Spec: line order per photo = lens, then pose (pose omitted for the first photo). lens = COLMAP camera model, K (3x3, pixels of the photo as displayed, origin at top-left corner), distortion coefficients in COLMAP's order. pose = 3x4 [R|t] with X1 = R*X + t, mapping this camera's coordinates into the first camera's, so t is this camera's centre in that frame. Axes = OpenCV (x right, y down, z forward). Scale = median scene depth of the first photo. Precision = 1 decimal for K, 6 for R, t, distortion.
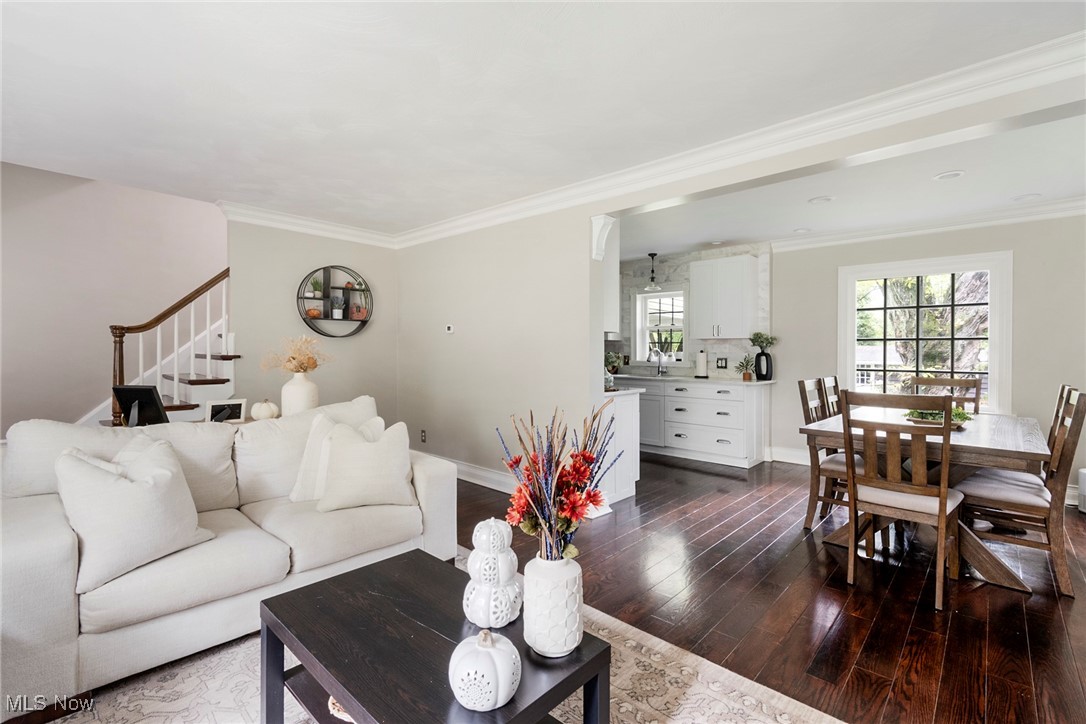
lens RADIAL K [[495.3, 0, 543.0], [0, 495.3, 362.0], [0, 0, 1]] dist [-0.001758, 0.000031]
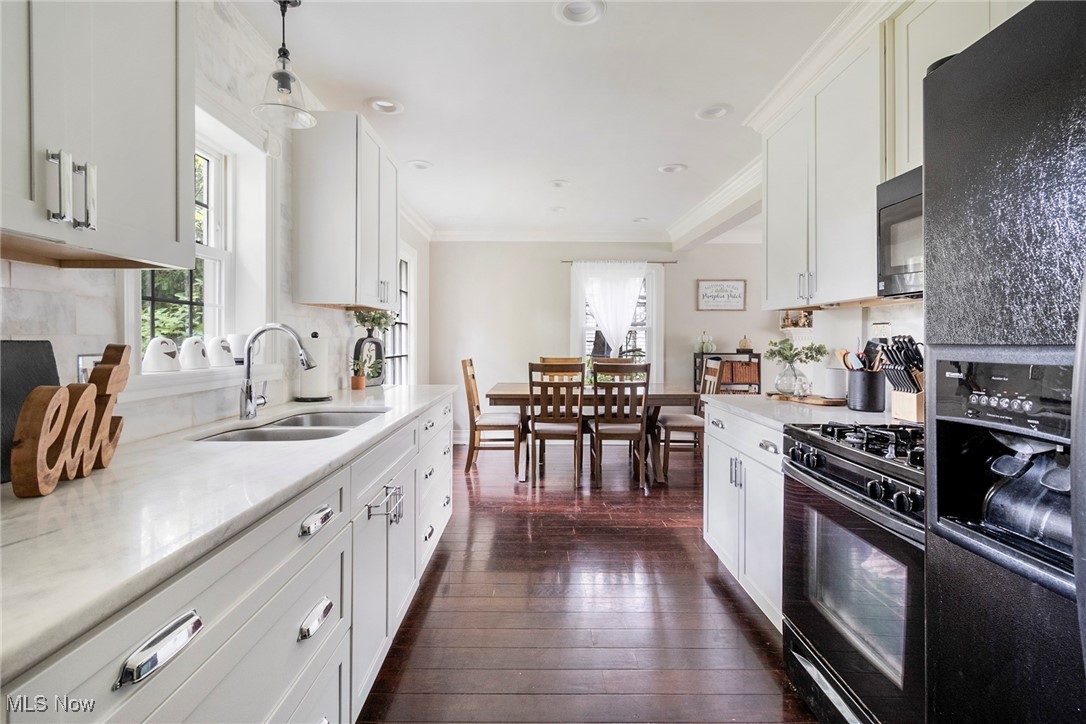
lens RADIAL K [[498.3, 0, 542.5], [0, 498.3, 339.3], [0, 0, 1]] dist [0.003375, -0.000005]
pose [[-0.689124, -0.010101, 0.724573, -0.099125], [0.004863, 0.999816, 0.018563, -0.026019], [-0.724627, 0.016316, -0.688948, 1.237740]]
